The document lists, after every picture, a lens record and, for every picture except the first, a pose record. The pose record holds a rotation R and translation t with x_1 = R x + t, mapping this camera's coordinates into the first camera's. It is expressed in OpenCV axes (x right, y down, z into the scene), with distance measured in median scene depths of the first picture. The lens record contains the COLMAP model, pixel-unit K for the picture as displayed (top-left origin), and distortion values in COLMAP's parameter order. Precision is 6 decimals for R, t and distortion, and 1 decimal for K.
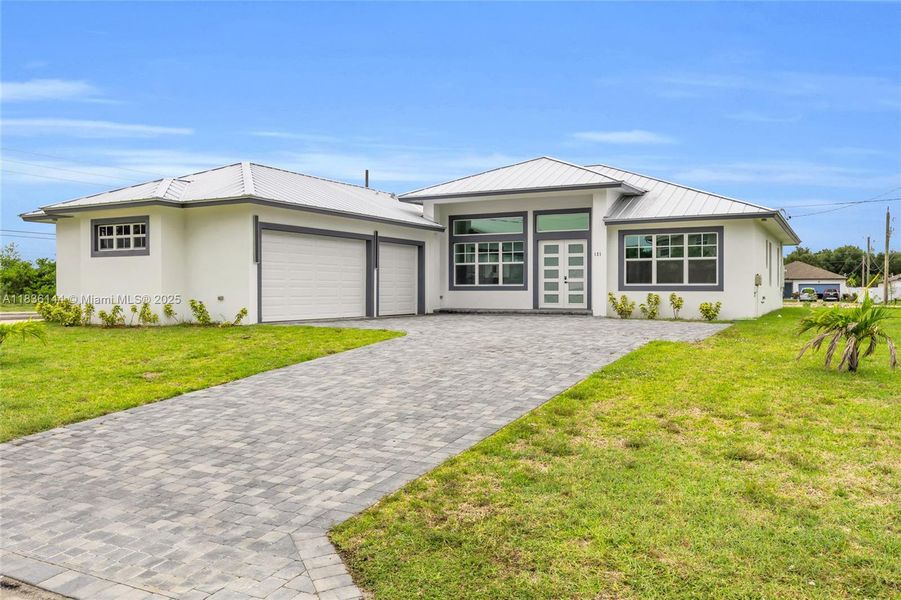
lens RADIAL K [[722.7, 0, 447.1], [0, 722.7, 297.6], [0, 0, 1]] dist [-0.011409, 0.003226]
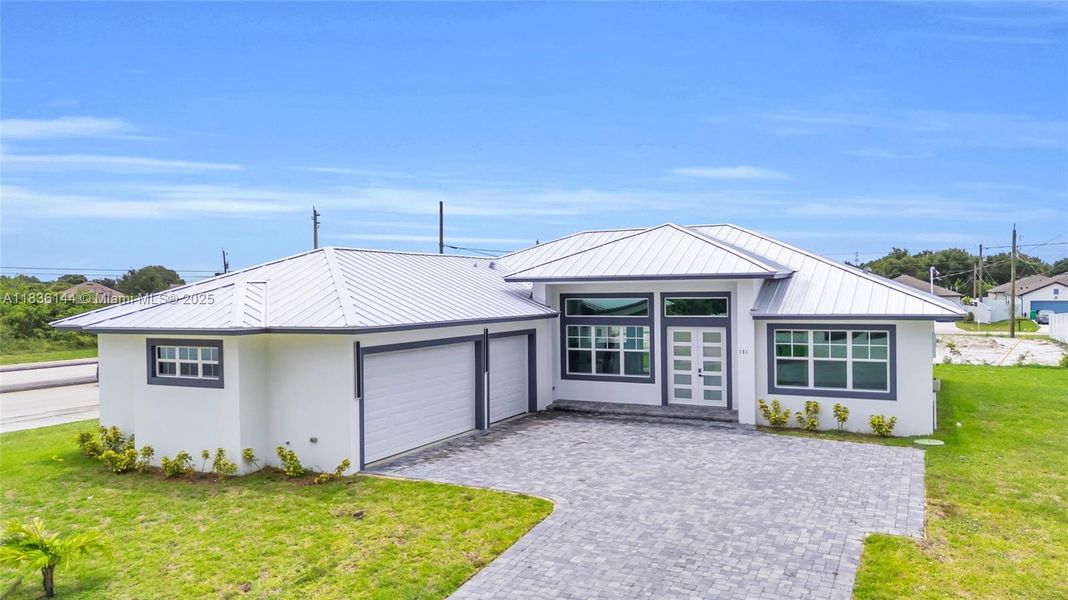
lens RADIAL K [[786.8, 0, 534.0], [0, 786.8, 300.0], [0, 0, 1]] dist [0.088109, -0.104711]
pose [[0.999261, -0.012700, 0.036292, -0.073176], [0.012564, 0.999913, 0.003965, -0.126821], [-0.036339, -0.003506, 0.999333, 0.065393]]
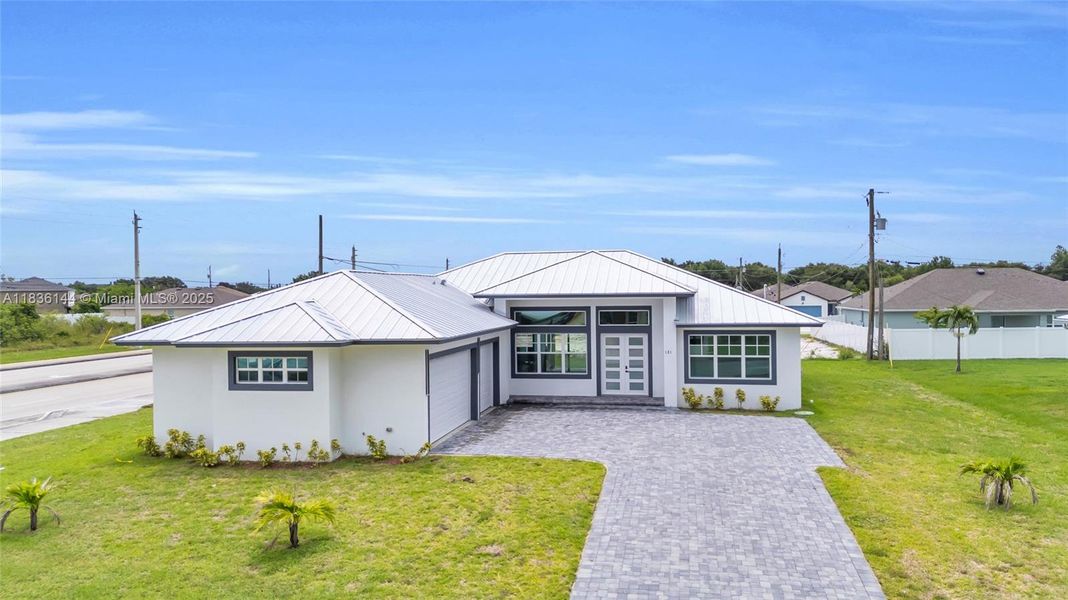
lens RADIAL K [[786.8, 0, 534.0], [0, 786.8, 300.0], [0, 0, 1]] dist [0.088109, -0.104711]
pose [[0.950502, -0.014911, 0.310362, -0.368263], [0.014747, 0.999887, 0.002872, -0.146147], [-0.310370, 0.001847, 0.950614, -0.108086]]
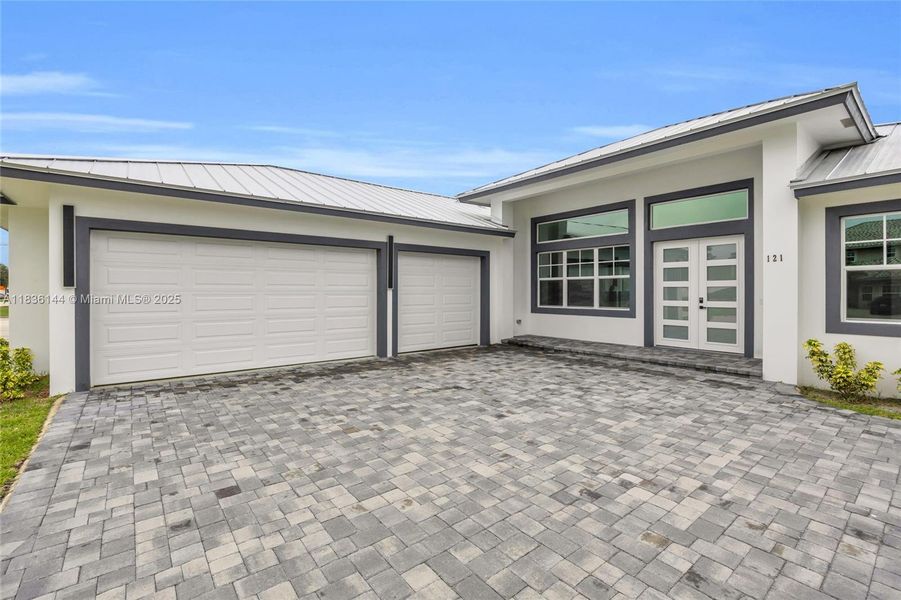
lens RADIAL K [[403.7, 0, 450.0], [0, 403.7, 294.2], [0, 0, 1]] dist [-0.013755, -0.000290]
pose [[0.920953, 0.000987, -0.389672, 0.107679], [-0.002306, 0.999993, -0.002916, -0.033406], [0.389666, 0.003584, 0.920949, 0.647364]]
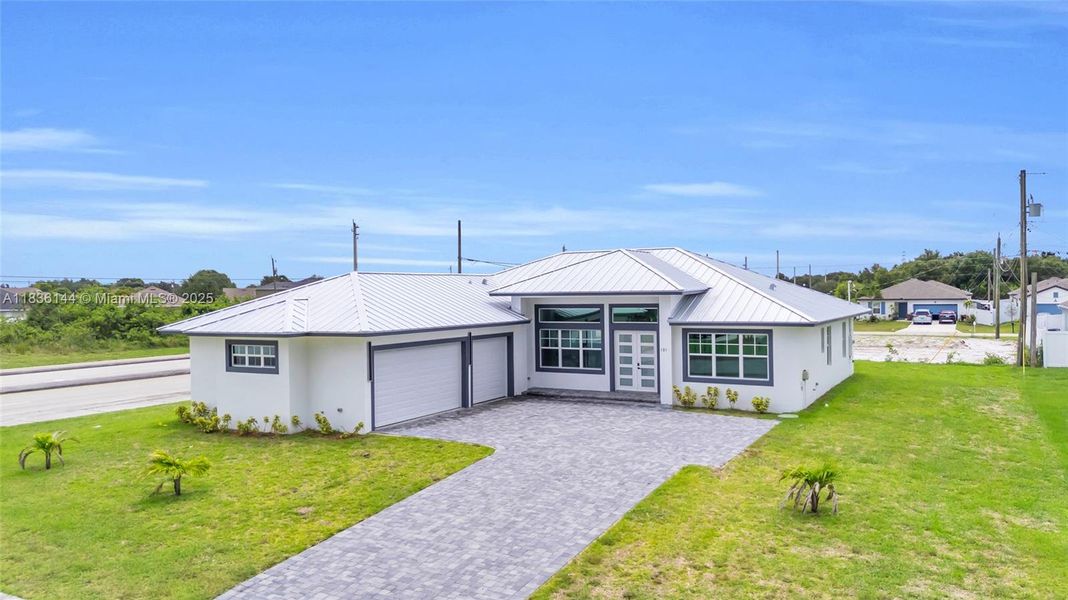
lens RADIAL K [[786.8, 0, 534.0], [0, 786.8, 300.0], [0, 0, 1]] dist [0.088109, -0.104711]
pose [[0.999759, -0.014733, -0.016272, 0.024921], [0.014770, 0.999889, 0.002155, -0.141977], [0.016239, -0.002394, 0.999865, -0.241192]]
